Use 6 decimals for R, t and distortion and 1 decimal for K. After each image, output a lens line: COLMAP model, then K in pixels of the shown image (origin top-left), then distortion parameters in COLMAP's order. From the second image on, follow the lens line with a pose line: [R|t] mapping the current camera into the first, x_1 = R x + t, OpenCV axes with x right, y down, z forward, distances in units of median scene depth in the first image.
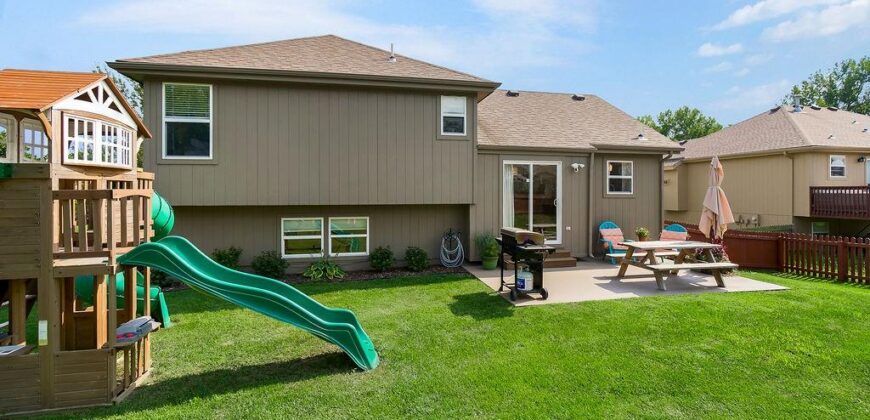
lens RADIAL K [[402.1, 0, 433.3], [0, 402.1, 191.9], [0, 0, 1]] dist [-0.001666, 0.000021]
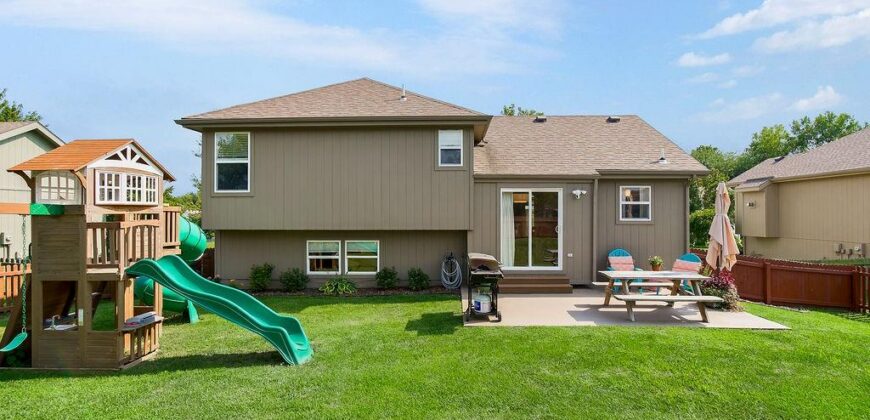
lens RADIAL K [[400.5, 0, 435.0], [0, 400.5, 210.0], [0, 0, 1]] dist [-0.003057, -0.000377]
pose [[0.970499, -0.001910, -0.241097, 0.268255], [0.000162, 0.999974, -0.007268, -0.015689], [0.241104, 0.007015, 0.970474, -0.052986]]
